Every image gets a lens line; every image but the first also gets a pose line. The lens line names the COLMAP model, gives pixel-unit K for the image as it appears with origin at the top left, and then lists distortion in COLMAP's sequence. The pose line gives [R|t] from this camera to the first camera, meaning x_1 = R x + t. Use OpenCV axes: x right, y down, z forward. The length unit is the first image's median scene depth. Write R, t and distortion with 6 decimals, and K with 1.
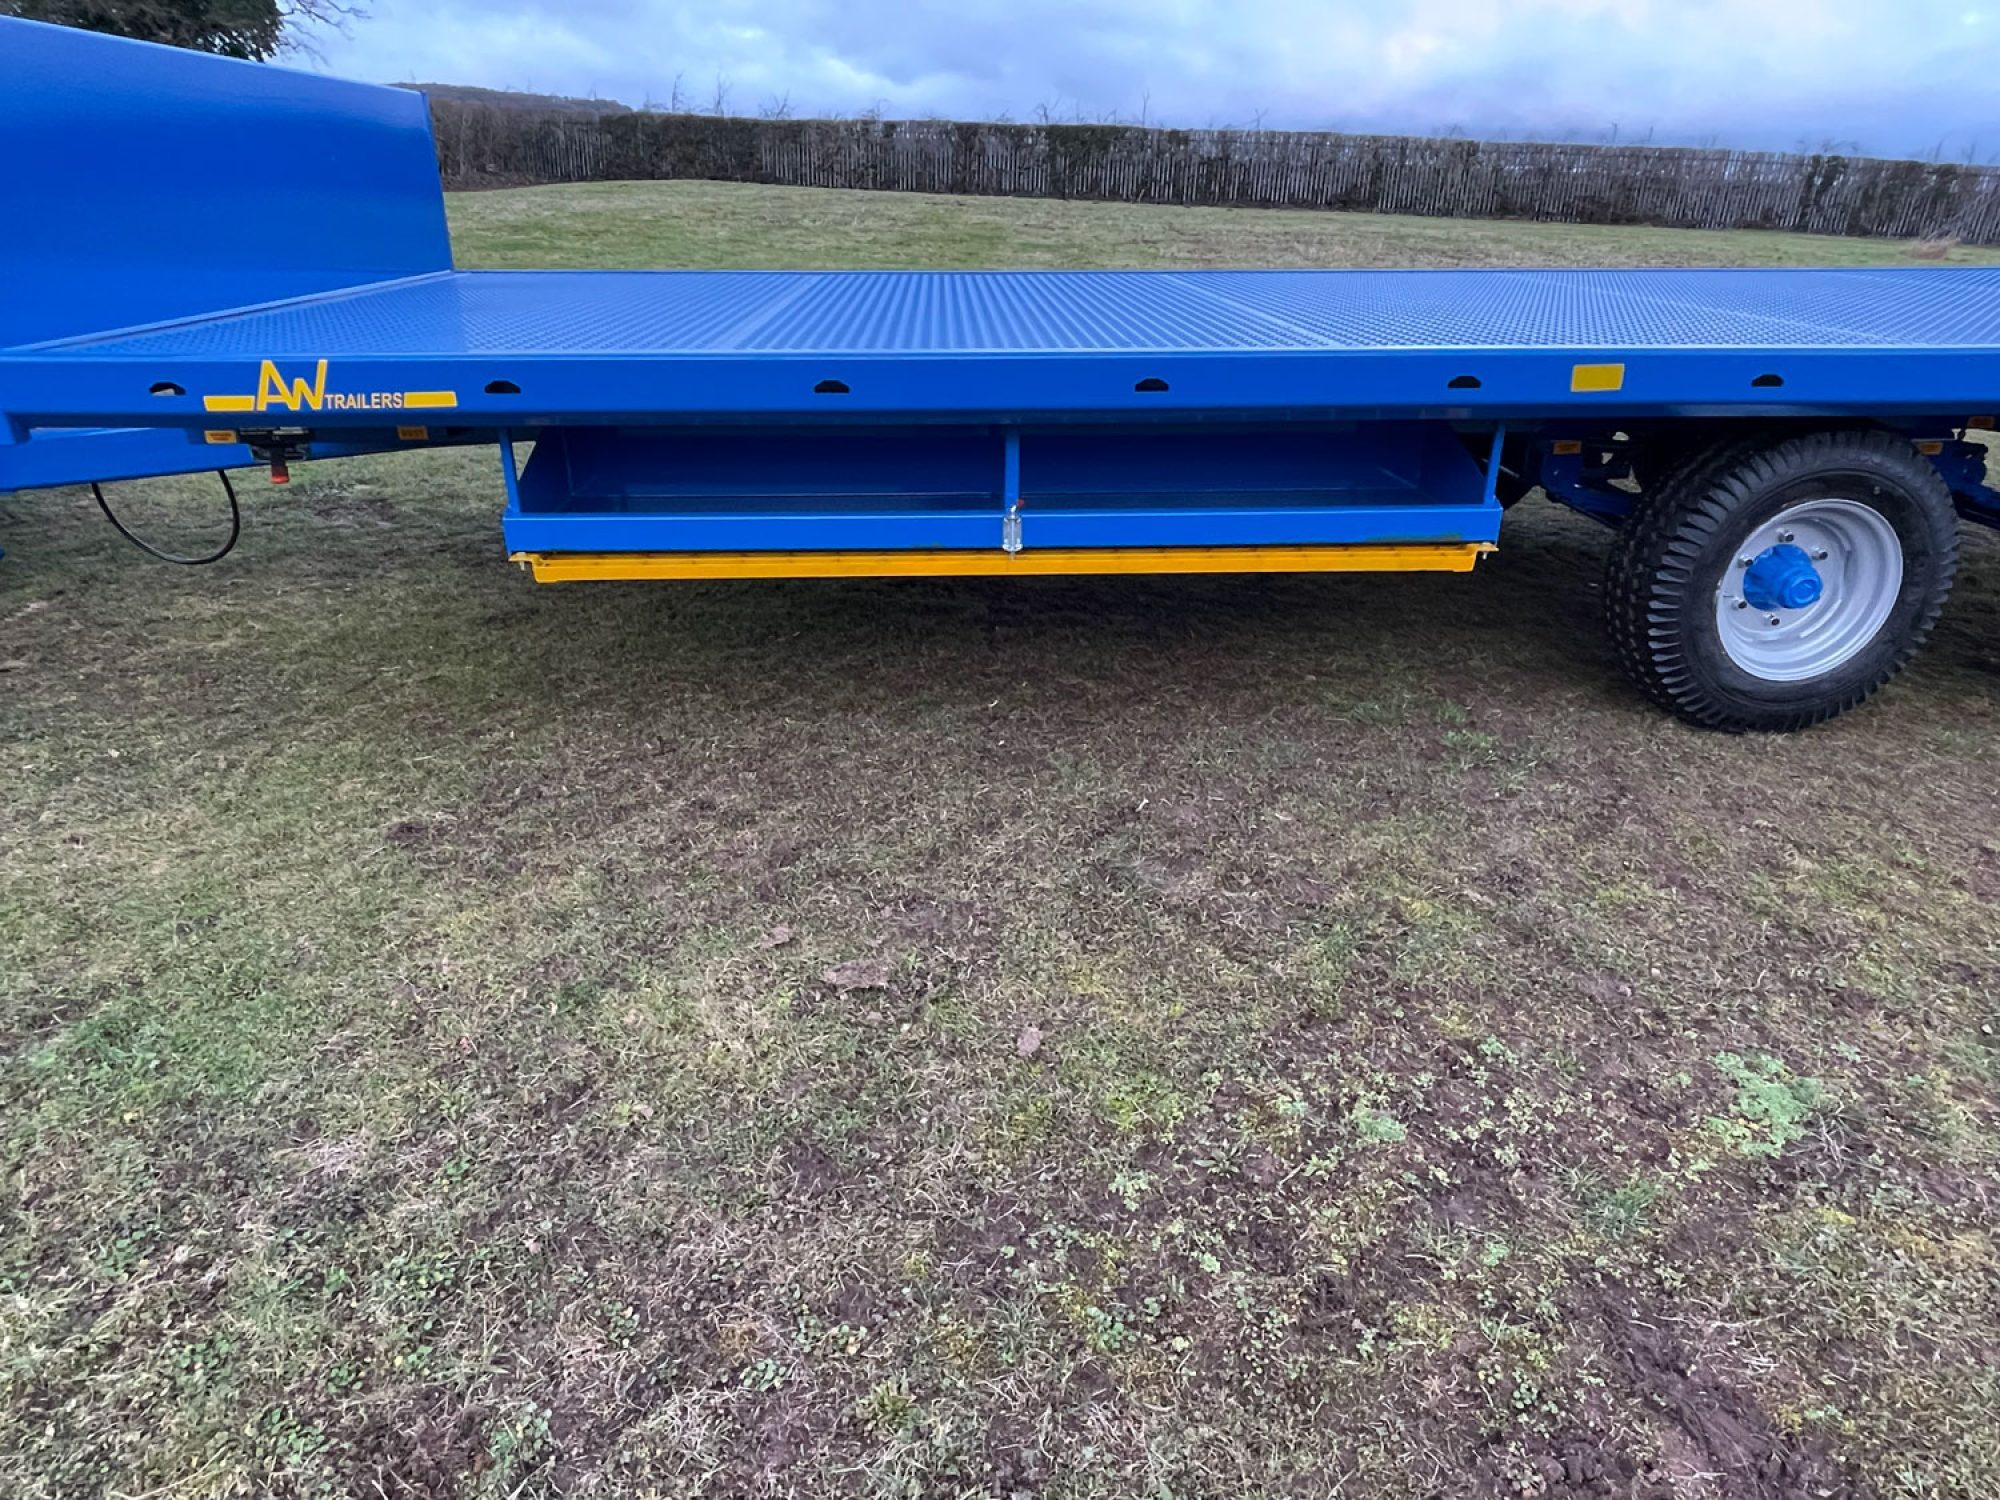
lens RADIAL K [[1250.1, 0, 1016.6], [0, 1250.1, 756.0], [0, 0, 1]] dist [-0.006802, 0.001435]
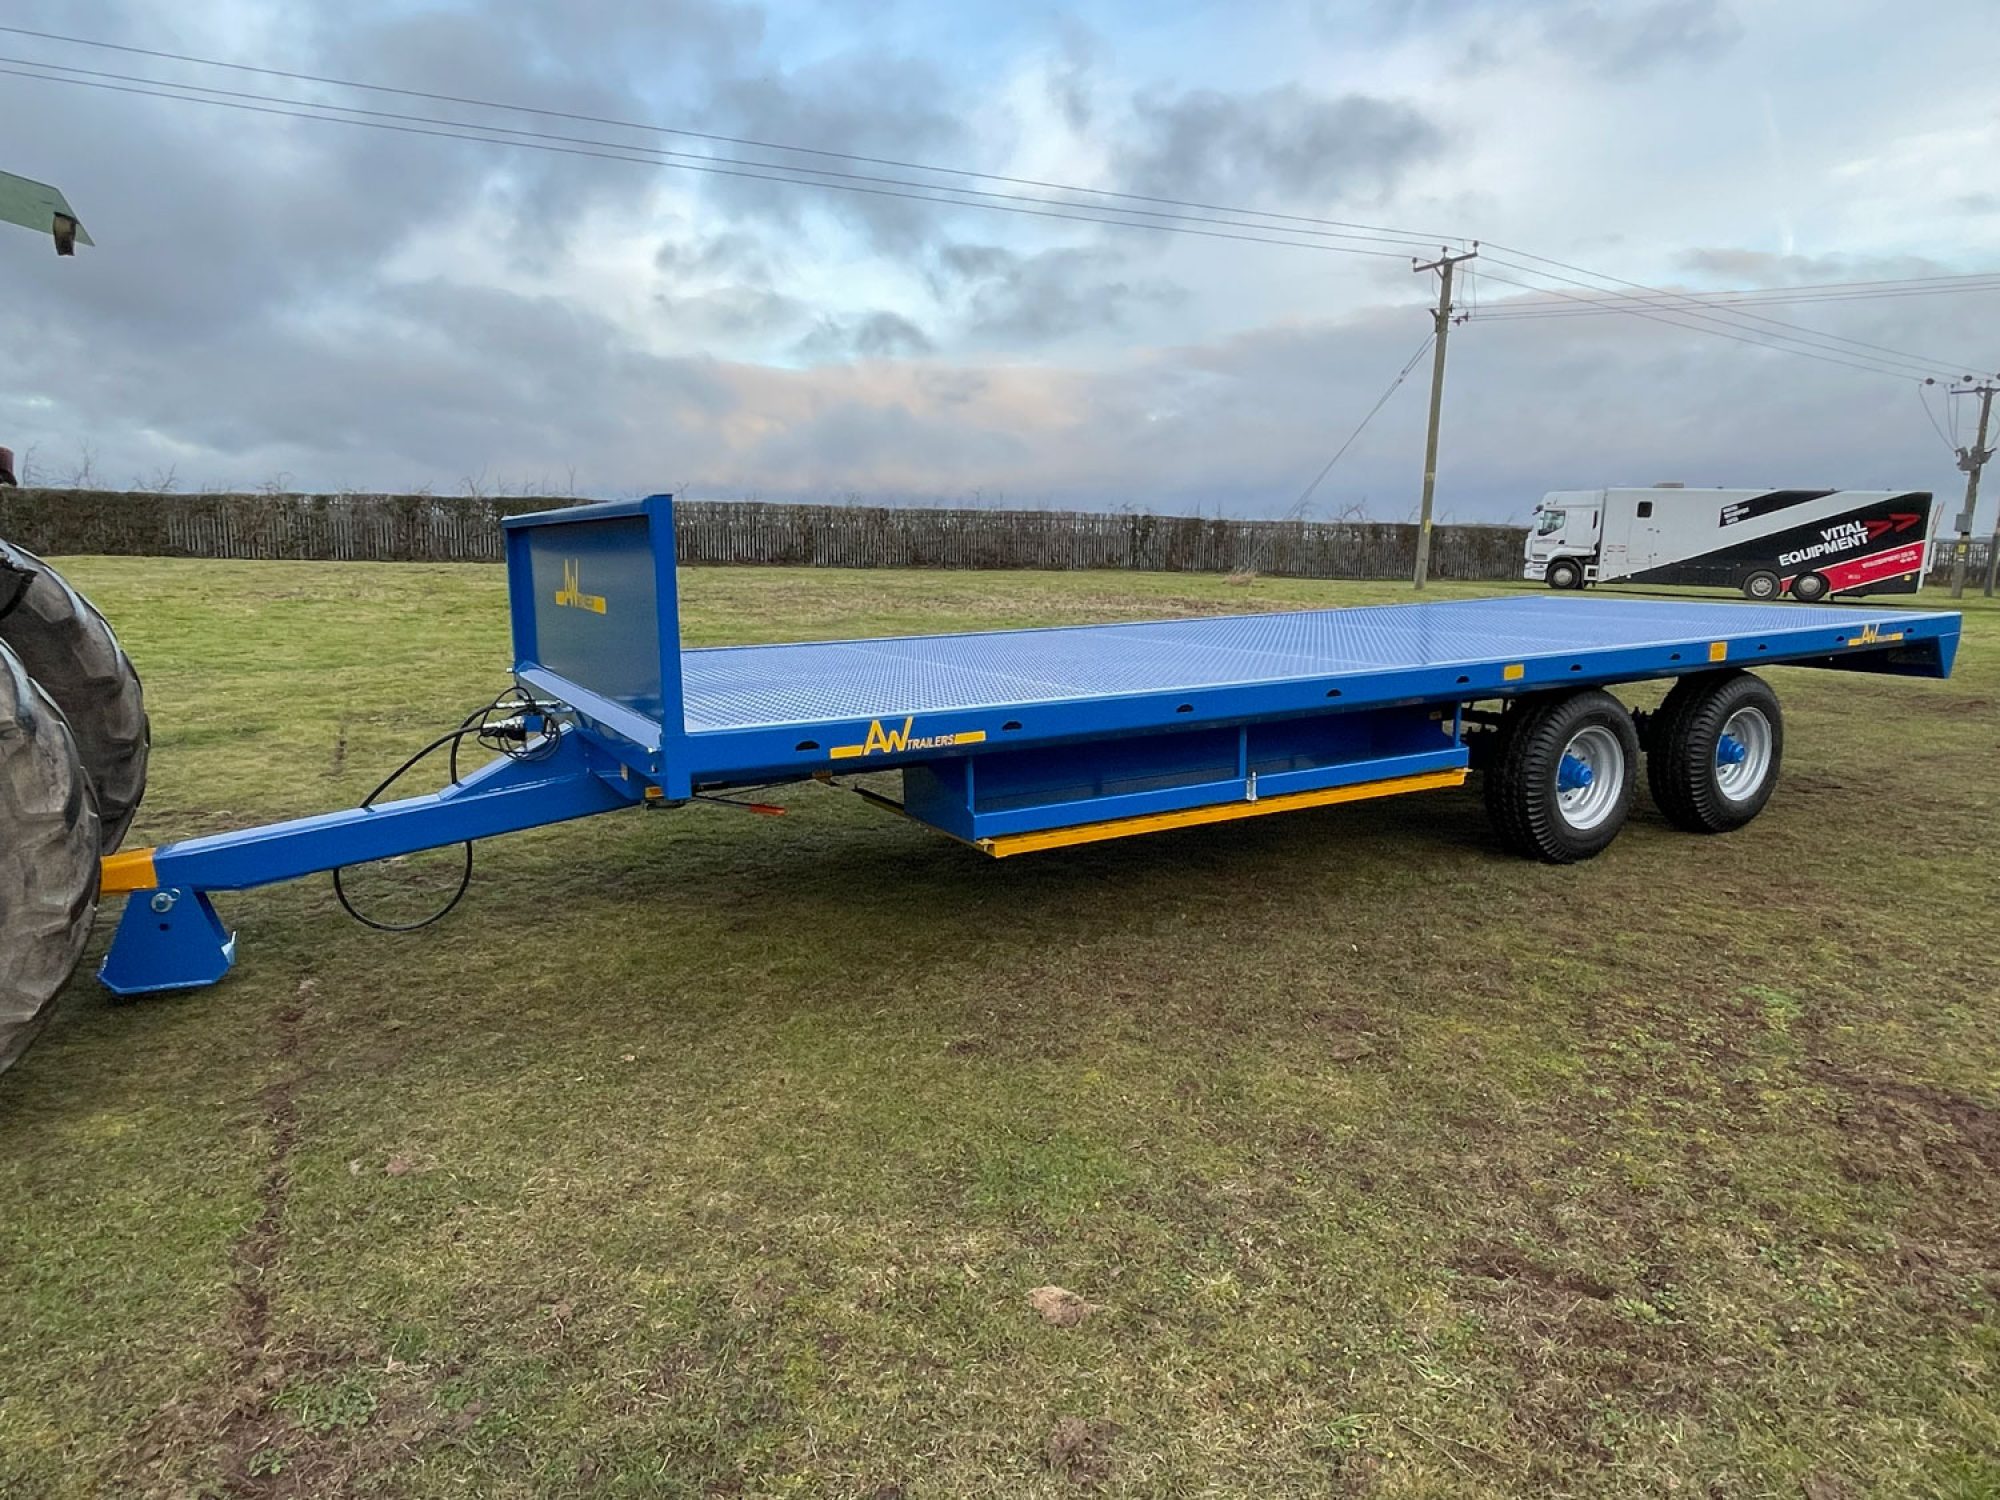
lens RADIAL K [[1250.1, 0, 1005.1], [0, 1250.1, 753.4], [0, 0, 1]] dist [-0.006802, 0.001435]
pose [[0.895322, -0.093903, 0.435409, -0.796881], [0.202830, 0.956245, -0.210846, 0.039158], [-0.396559, 0.277089, 0.875193, -0.226195]]
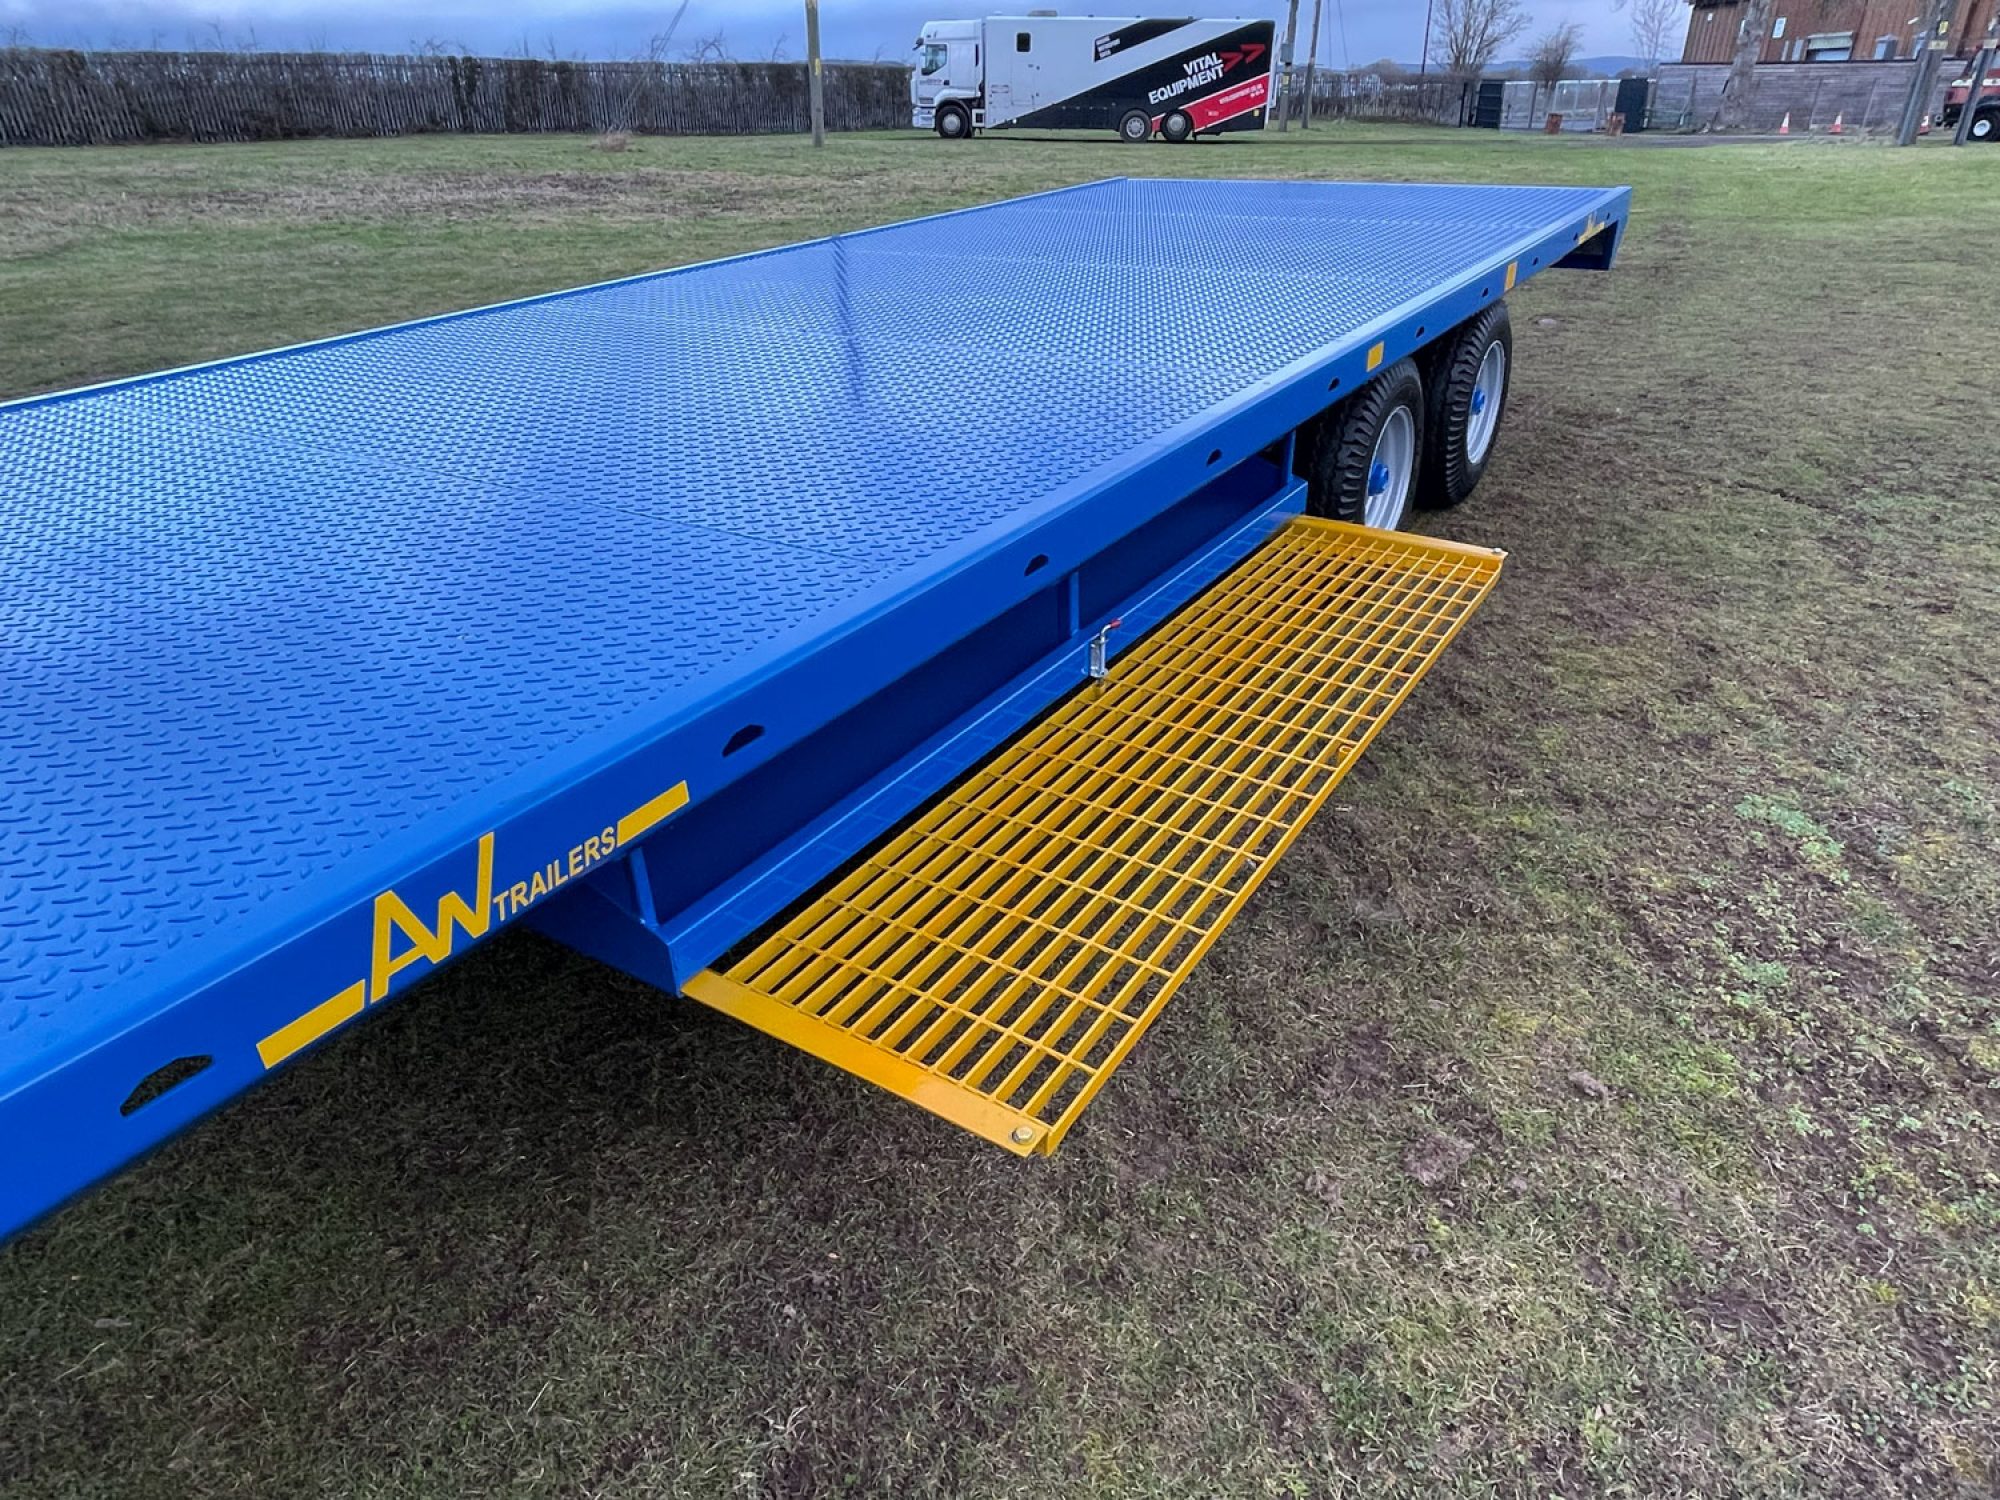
lens RADIAL K [[1250.1, 0, 1011.7], [0, 1250.1, 763.0], [0, 0, 1]] dist [-0.006802, 0.001435]
pose [[0.584125, -0.418495, 0.695456, -0.552360], [0.368787, 0.900120, 0.231903, -0.275554], [-0.723045, 0.121015, 0.680119, 0.380059]]
